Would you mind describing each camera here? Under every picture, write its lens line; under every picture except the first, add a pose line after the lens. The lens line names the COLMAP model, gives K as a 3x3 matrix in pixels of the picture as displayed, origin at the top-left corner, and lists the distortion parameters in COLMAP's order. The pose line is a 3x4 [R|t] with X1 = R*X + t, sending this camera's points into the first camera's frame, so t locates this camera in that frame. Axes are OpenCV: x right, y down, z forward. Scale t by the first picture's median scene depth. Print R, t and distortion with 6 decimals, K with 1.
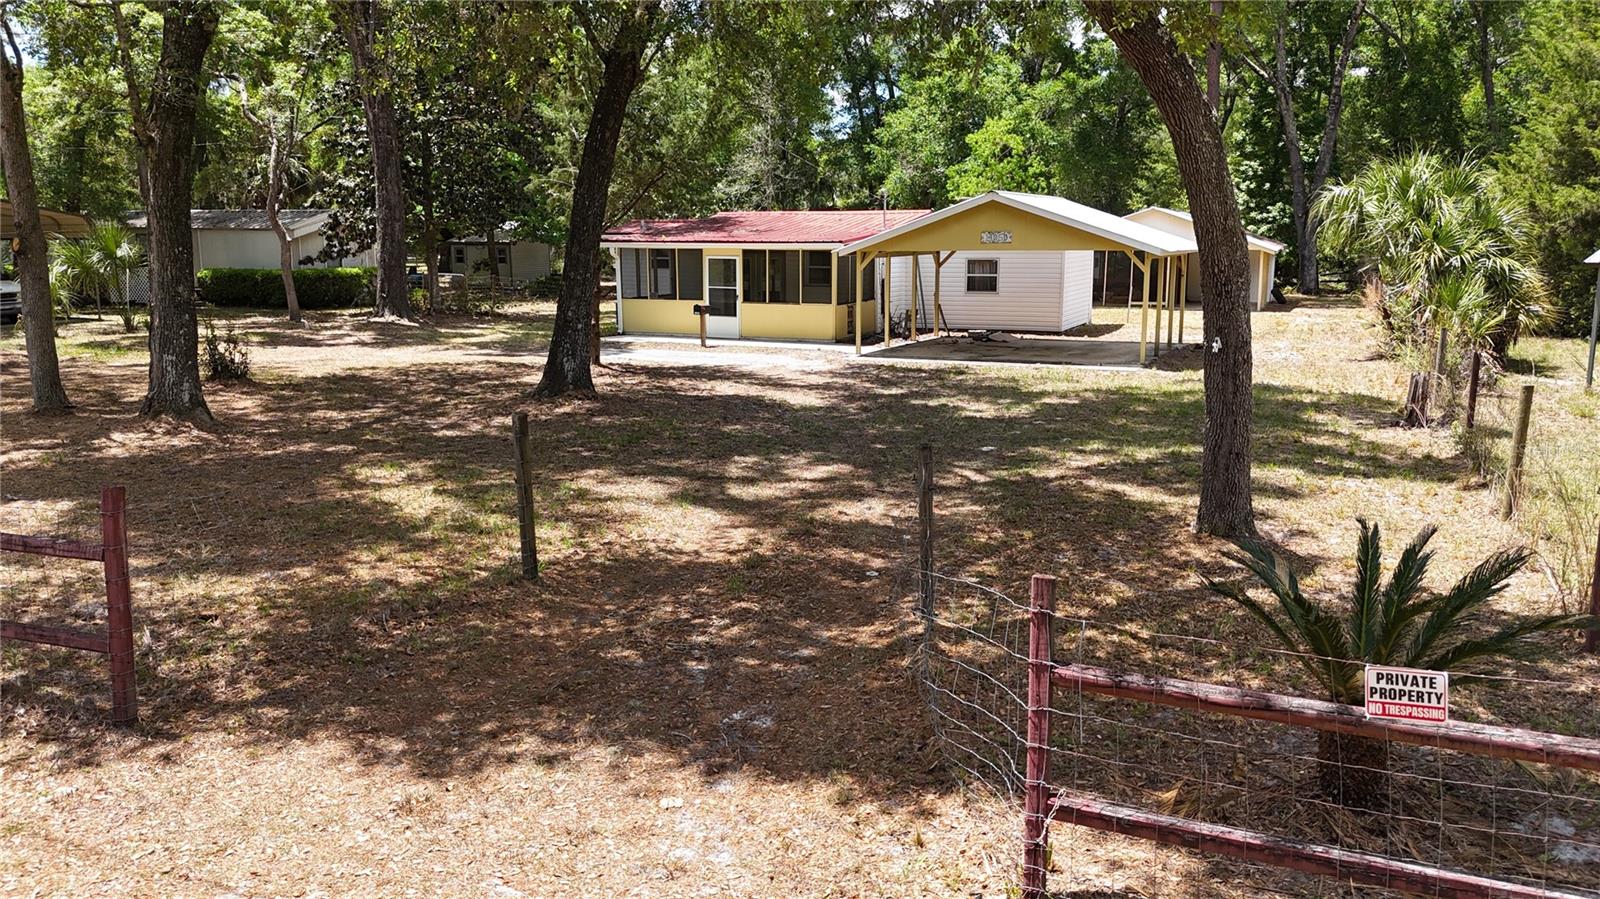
lens RADIAL K [[1179.7, 0, 804.7], [0, 1179.7, 450.1], [0, 0, 1]] dist [0.062669, -0.056855]
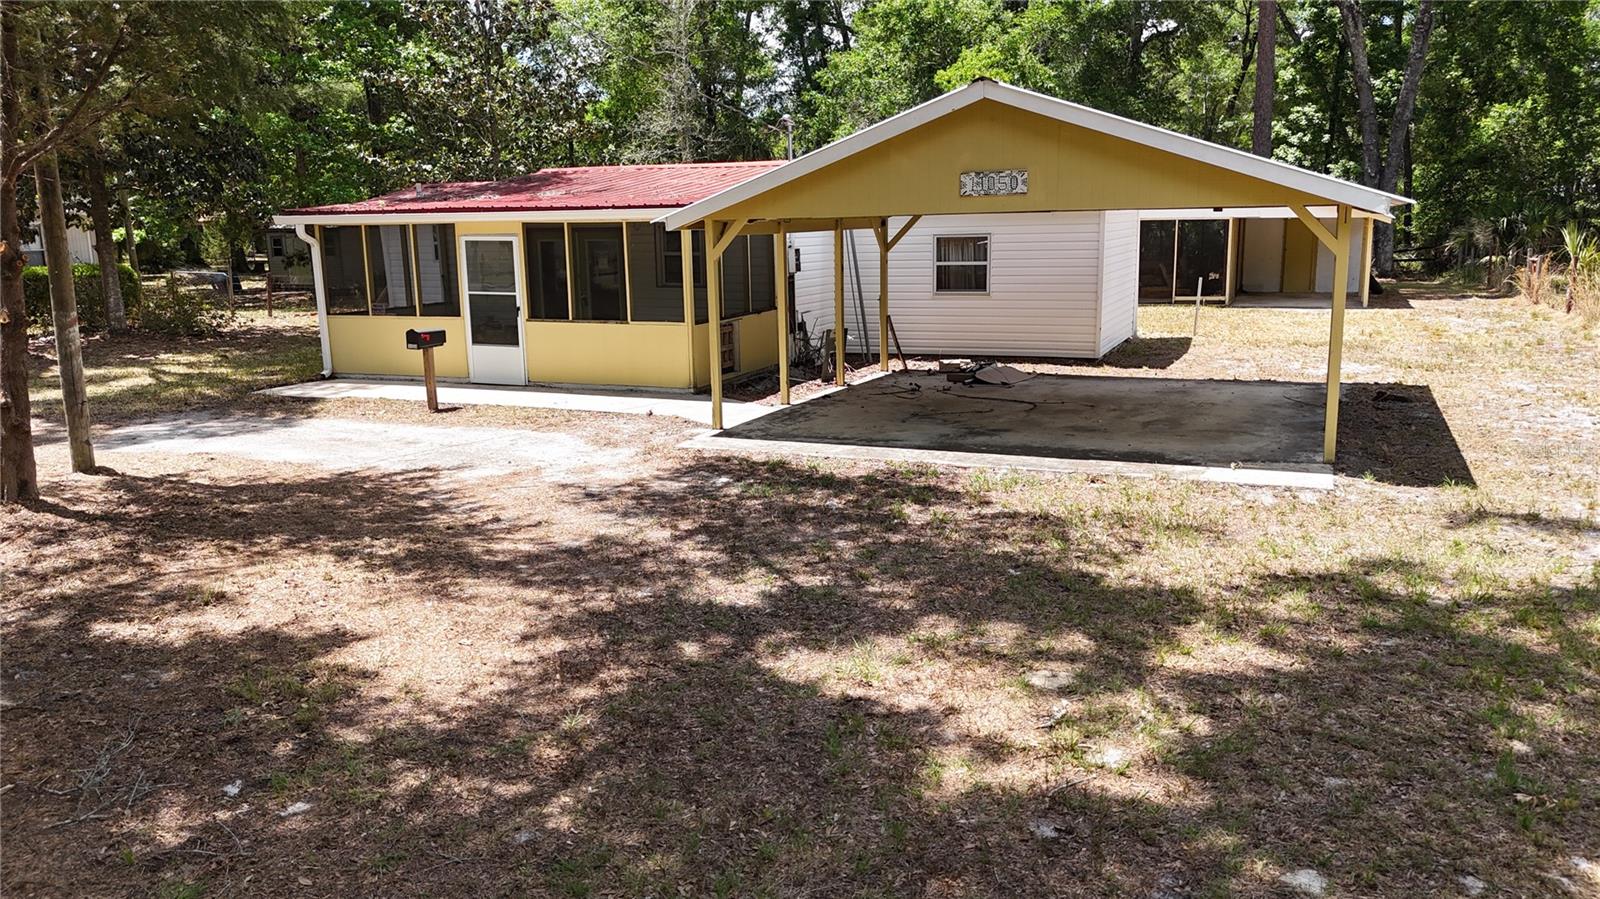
lens RADIAL K [[1179.7, 0, 804.7], [0, 1179.7, 450.1], [0, 0, 1]] dist [0.062669, -0.056855]
pose [[0.999647, -0.020468, 0.016932, 0.065115], [0.020279, 0.999731, 0.011271, -0.068475], [-0.017158, -0.010924, 0.999793, 0.446872]]
